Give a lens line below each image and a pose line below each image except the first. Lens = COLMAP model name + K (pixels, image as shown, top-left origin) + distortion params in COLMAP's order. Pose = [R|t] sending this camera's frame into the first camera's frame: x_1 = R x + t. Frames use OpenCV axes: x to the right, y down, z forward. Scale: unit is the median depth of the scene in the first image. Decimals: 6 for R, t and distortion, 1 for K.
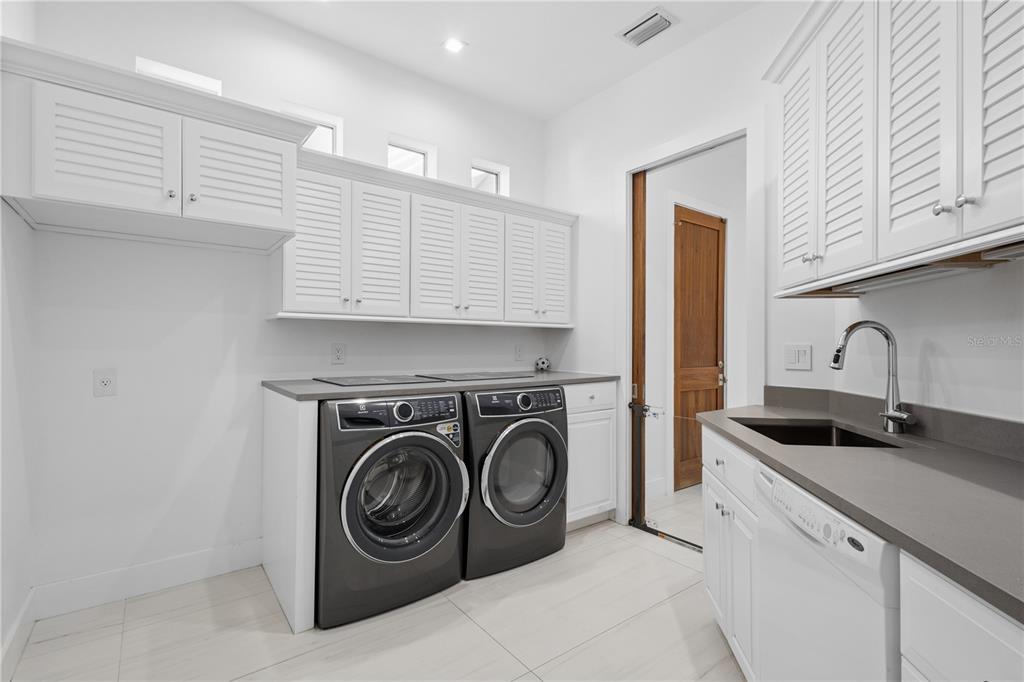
lens RADIAL K [[468.3, 0, 516.4], [0, 468.3, 340.5], [0, 0, 1]] dist [0.003045, 0.000291]
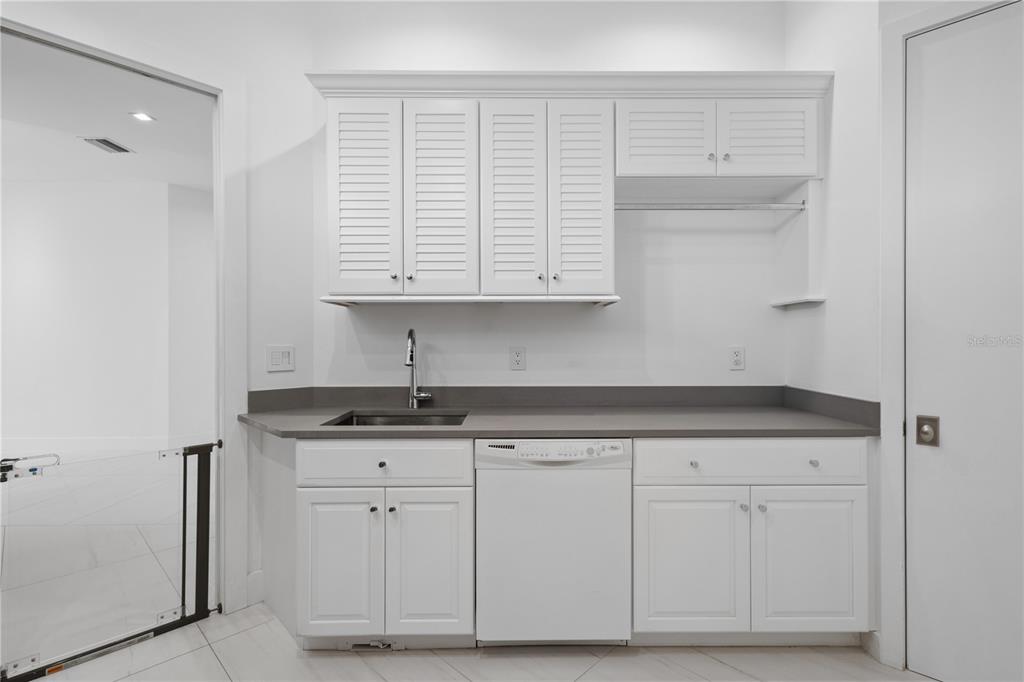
lens RADIAL K [[468.3, 0, 516.4], [0, 468.3, 340.5], [0, 0, 1]] dist [0.003045, 0.000291]
pose [[-0.134550, -0.004223, 0.990898, -0.542362], [-0.009252, 0.999953, 0.003005, -0.013133], [-0.990864, -0.008763, -0.134582, 0.754988]]
